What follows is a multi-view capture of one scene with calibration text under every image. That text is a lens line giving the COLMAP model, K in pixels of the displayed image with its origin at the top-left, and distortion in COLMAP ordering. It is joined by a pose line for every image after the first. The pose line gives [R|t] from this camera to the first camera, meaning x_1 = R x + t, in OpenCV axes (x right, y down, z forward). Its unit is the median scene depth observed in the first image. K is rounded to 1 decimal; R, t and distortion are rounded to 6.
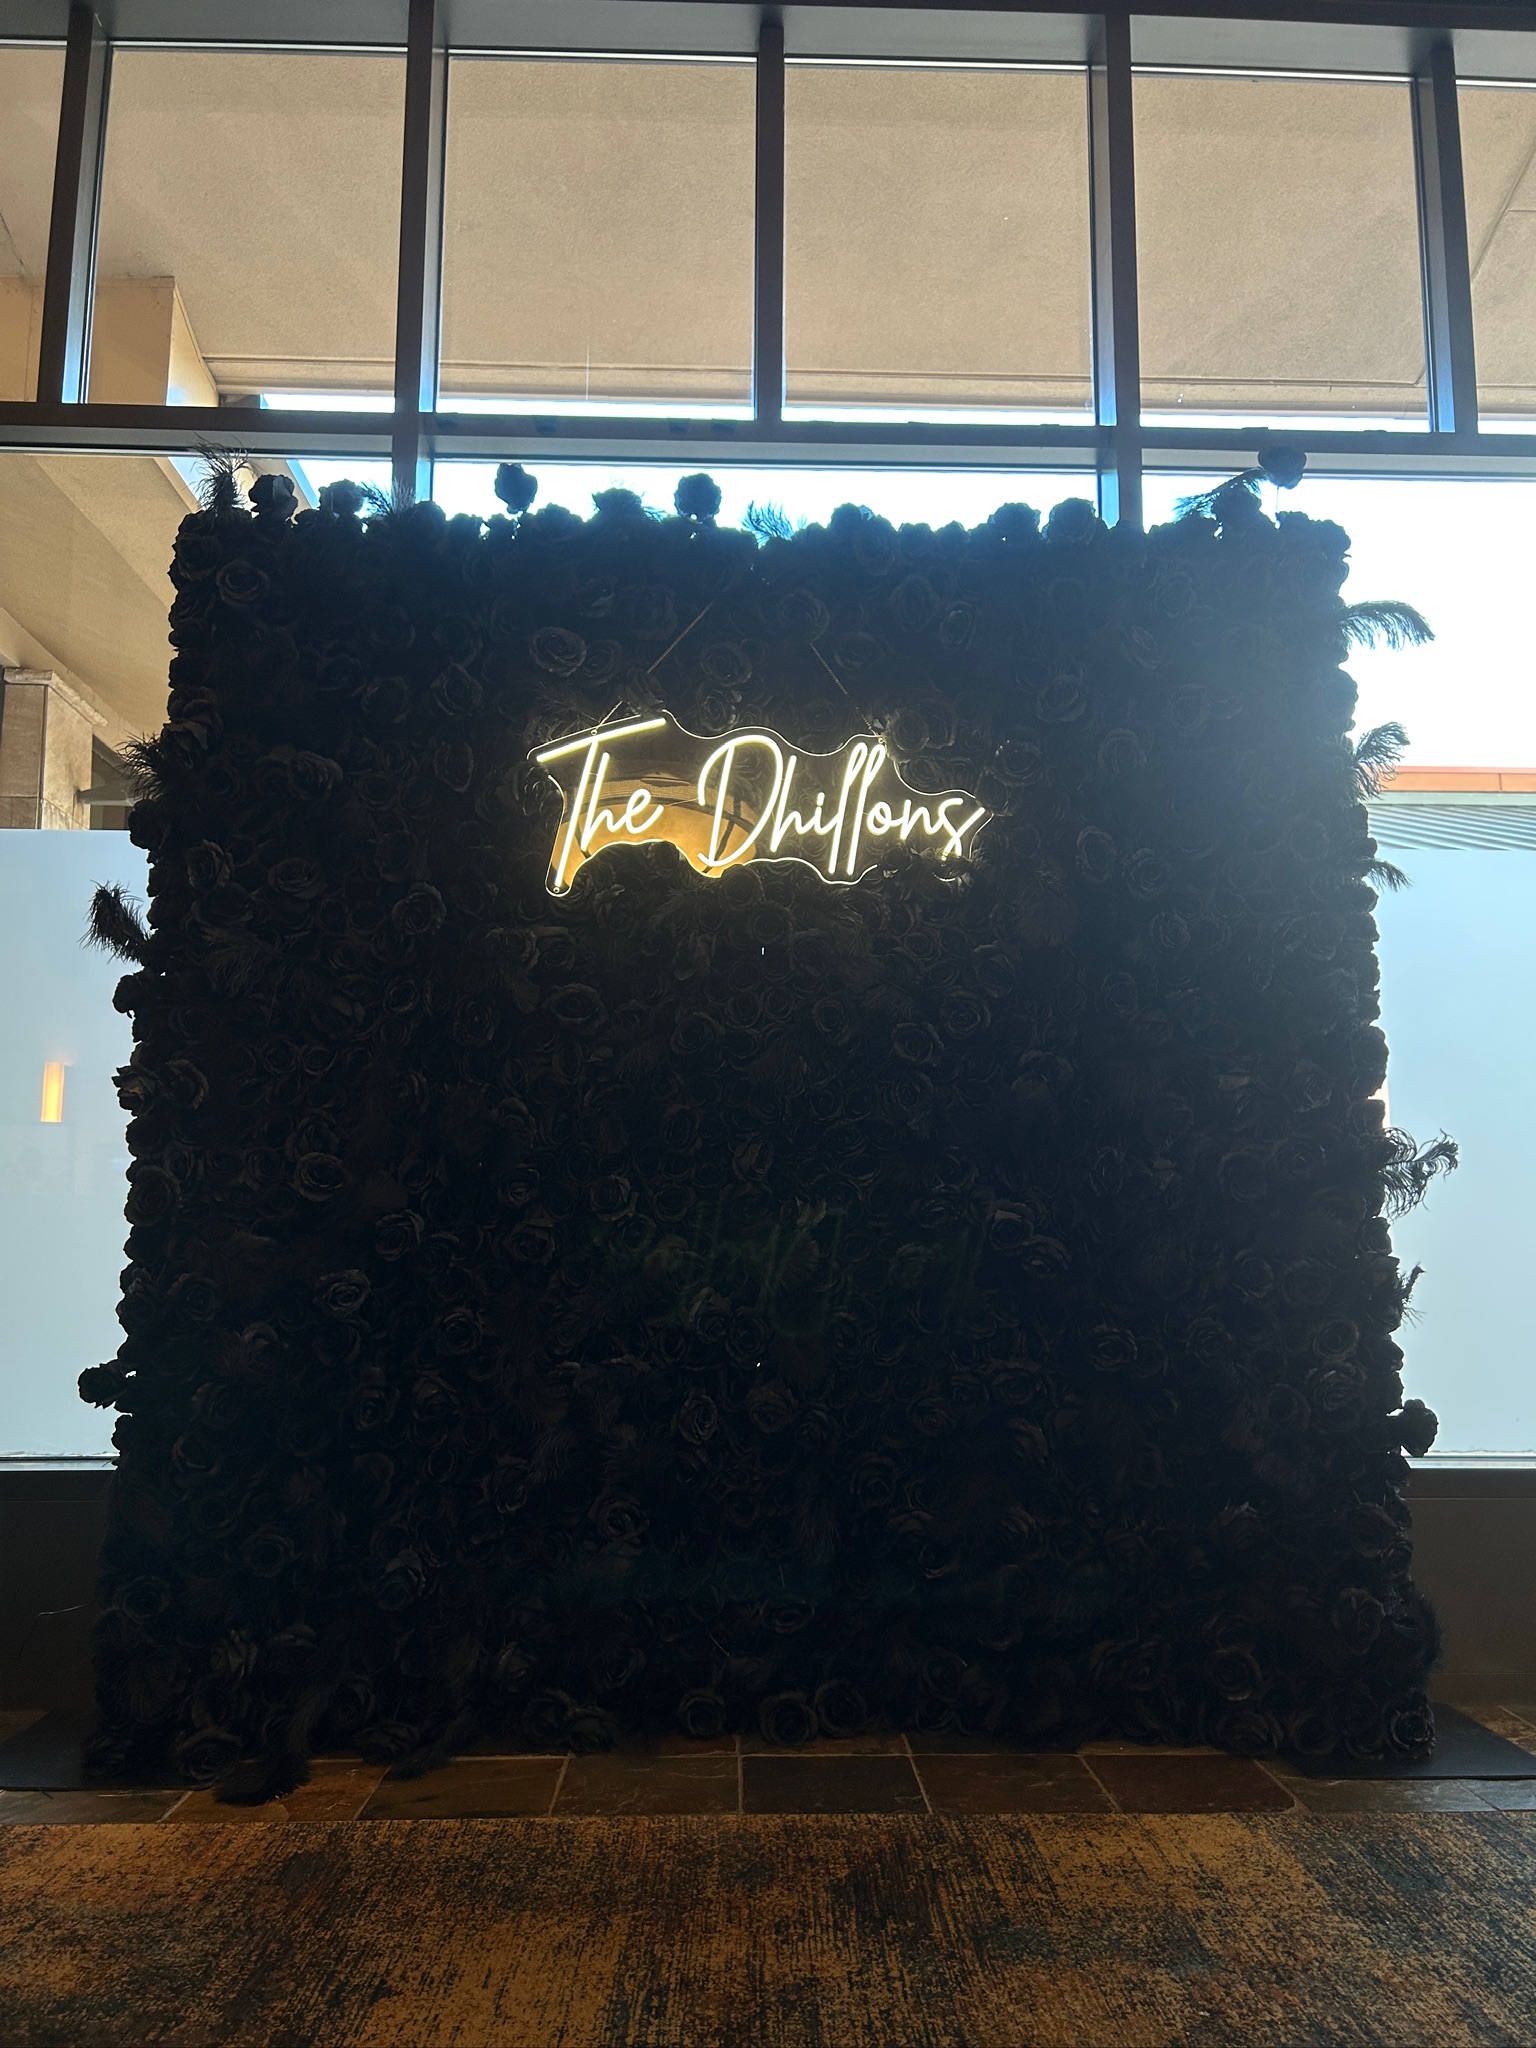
lens RADIAL K [[1559.3, 0, 768.0], [0, 1559.3, 1024.0], [0, 0, 1]] dist [0.009982, 0.000000]
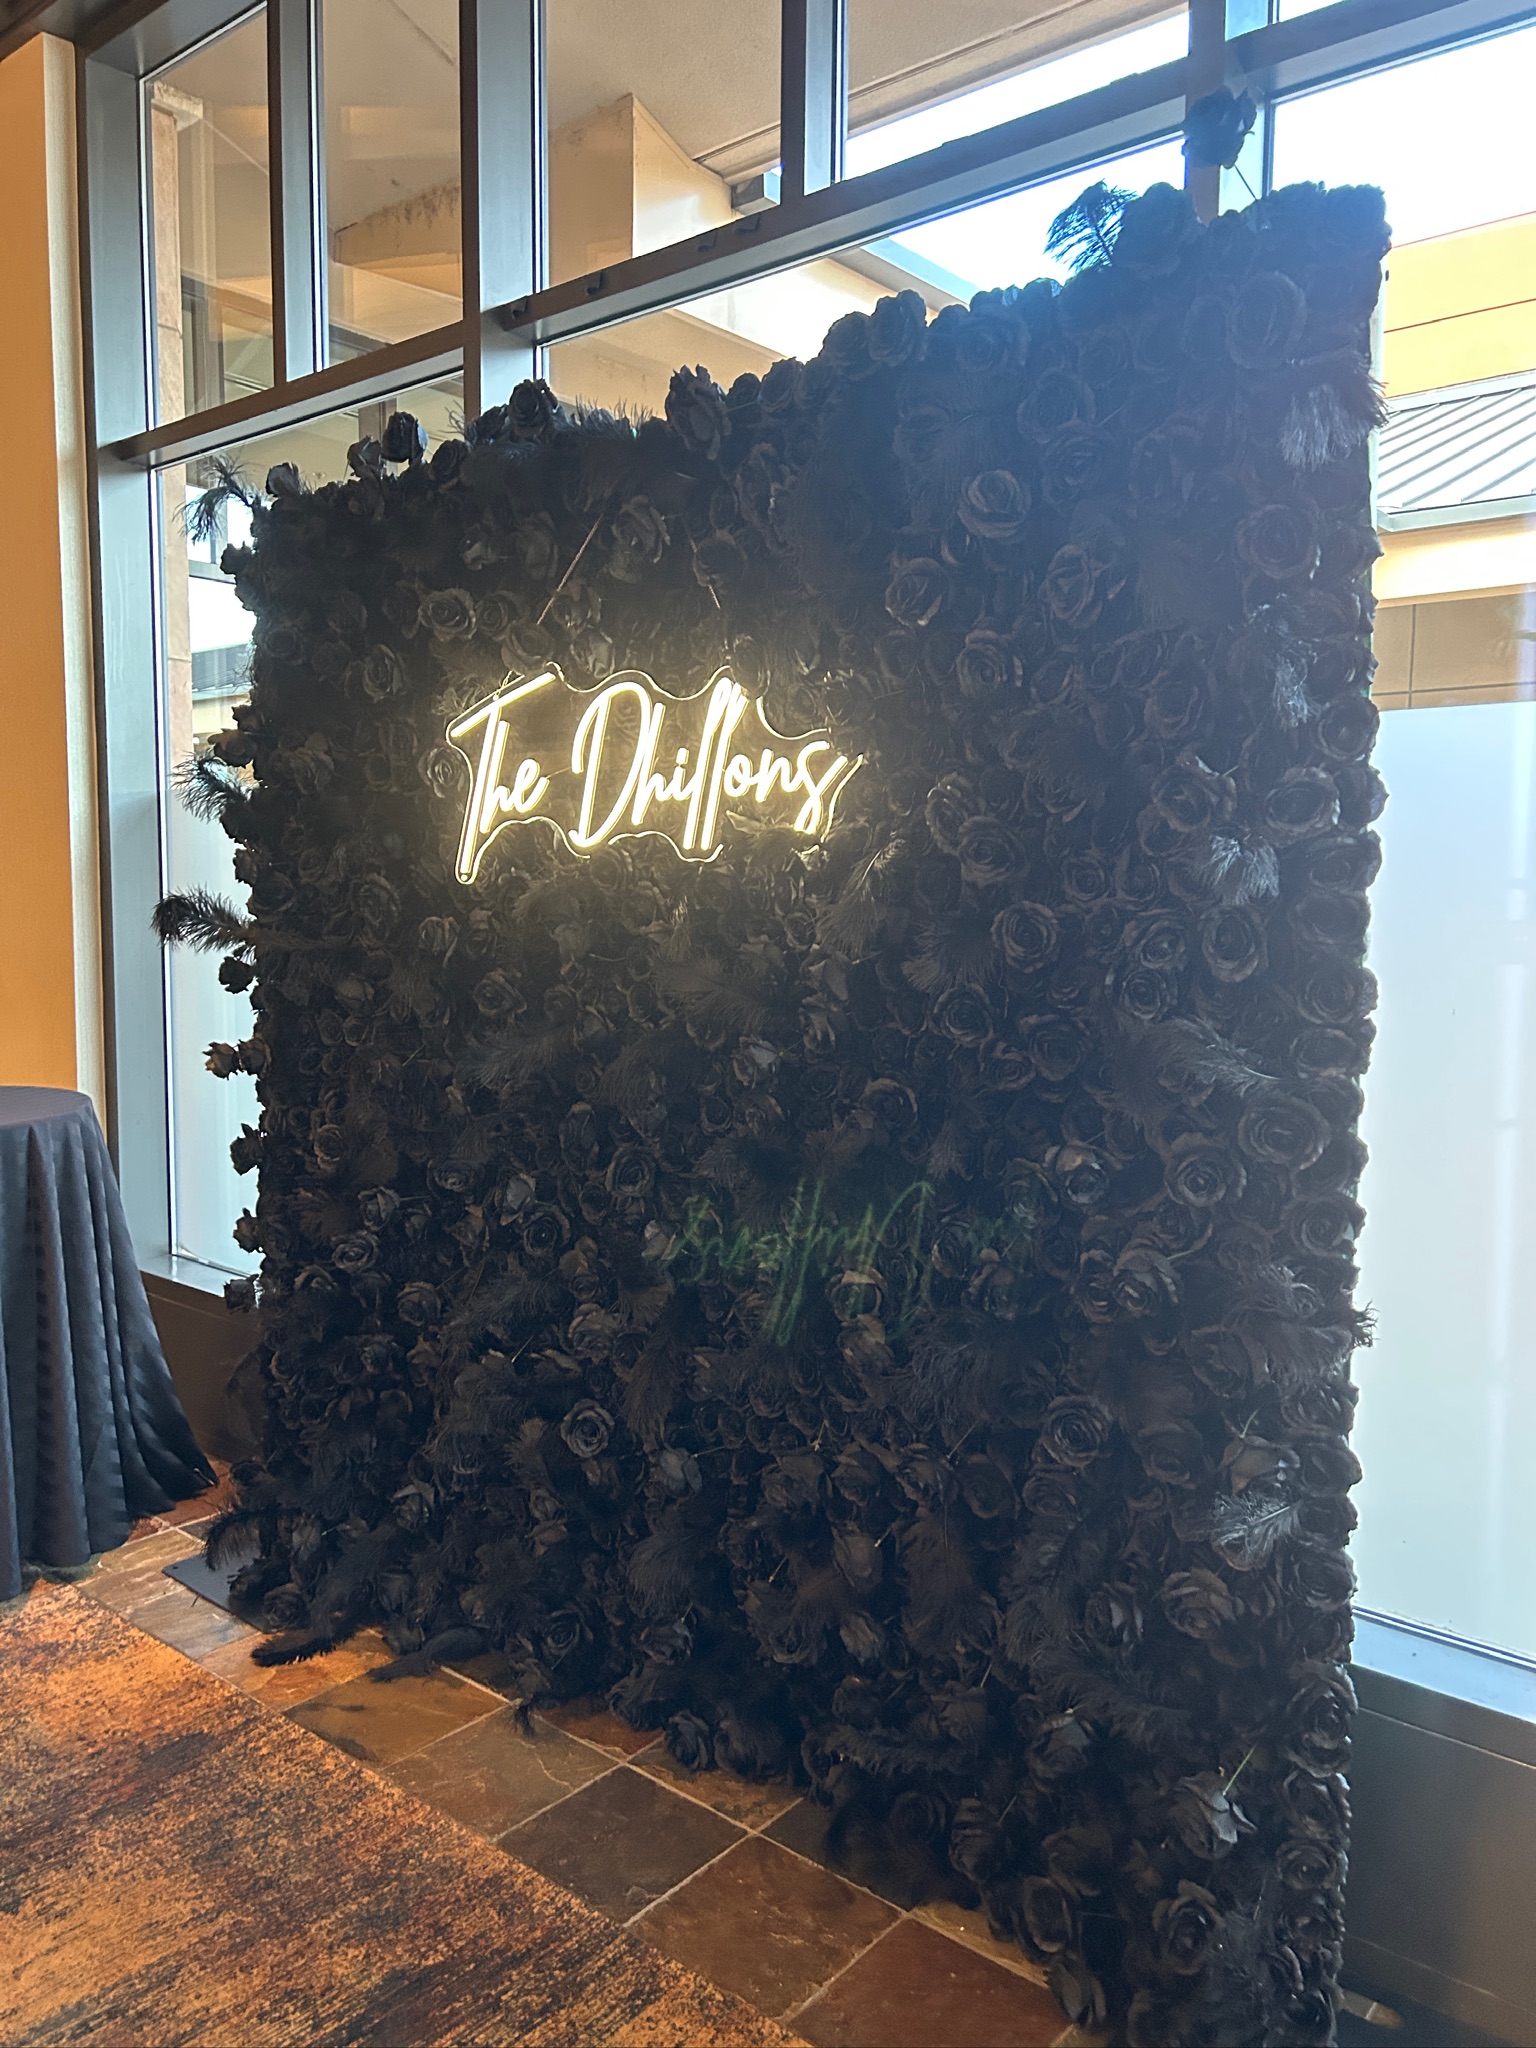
lens RADIAL K [[1526.0, 0, 768.0], [0, 1526.0, 1024.0], [0, 0, 1]] dist [0.075234, -0.081235]
pose [[0.741140, 0.062168, -0.668466, 0.626718], [0.096546, 0.975484, 0.197764, -0.163315], [0.664372, -0.211109, 0.716968, 0.418786]]
